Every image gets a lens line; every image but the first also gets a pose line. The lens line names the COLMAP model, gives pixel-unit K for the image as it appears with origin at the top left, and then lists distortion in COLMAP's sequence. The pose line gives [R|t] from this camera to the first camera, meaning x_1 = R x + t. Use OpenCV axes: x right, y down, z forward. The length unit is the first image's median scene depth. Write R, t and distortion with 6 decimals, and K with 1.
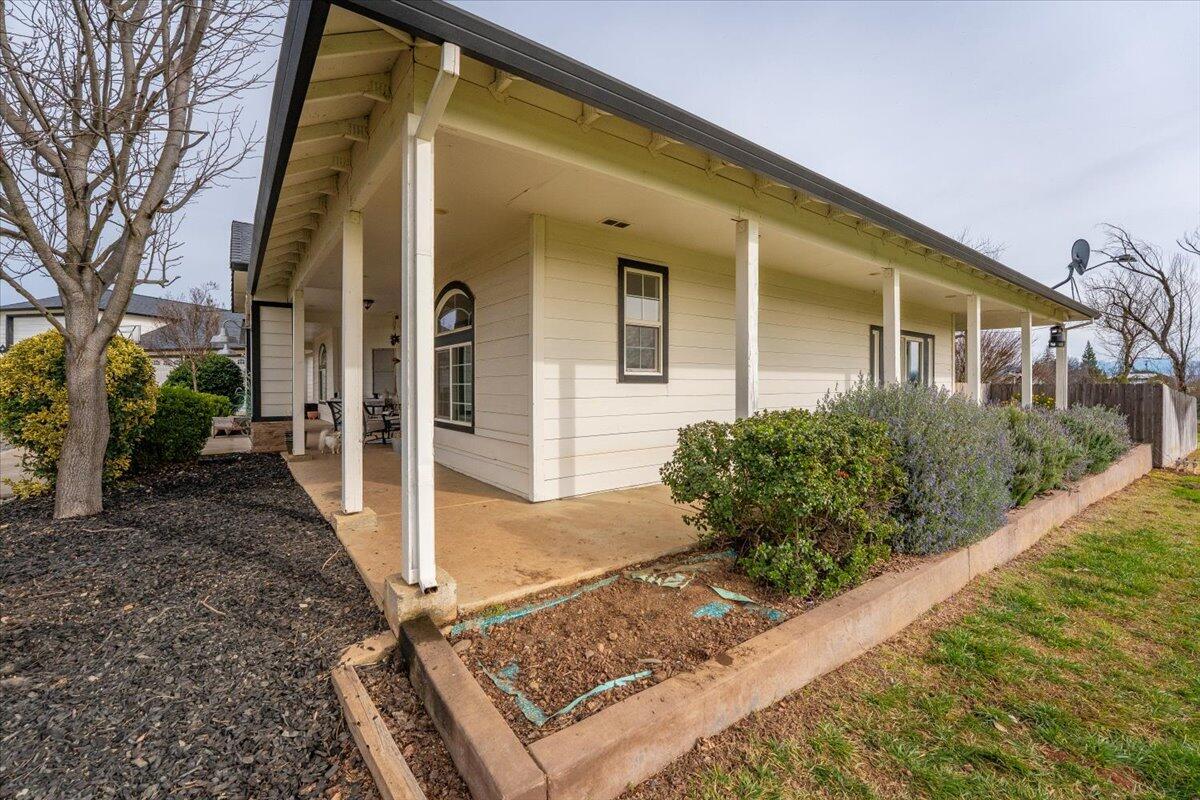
lens RADIAL K [[501.5, 0, 600.5], [0, 501.5, 388.1], [0, 0, 1]] dist [-0.019898, 0.000930]
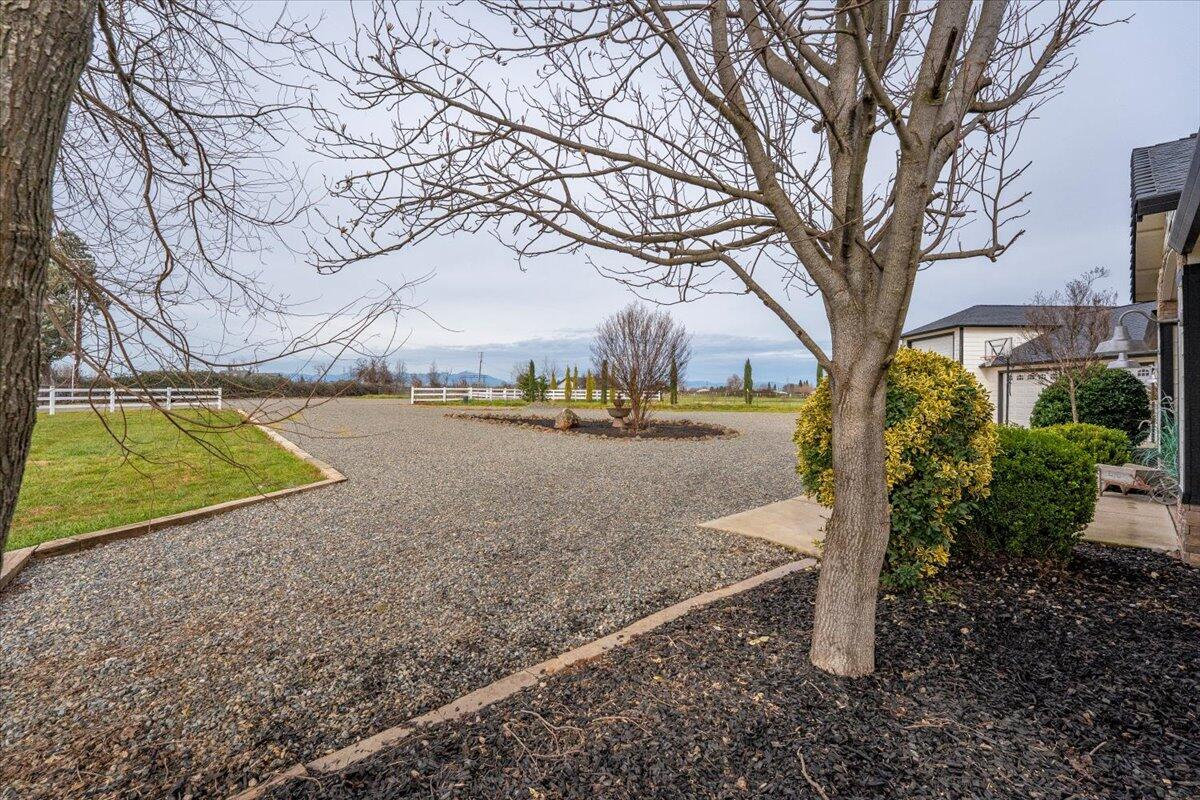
lens RADIAL K [[501.5, 0, 600.5], [0, 501.5, 388.1], [0, 0, 1]] dist [-0.019898, 0.000930]
pose [[0.112586, -0.006275, -0.993622, -0.318088], [-0.014112, 0.999869, -0.007913, -0.044737], [0.993542, 0.014913, 0.112482, 0.409247]]
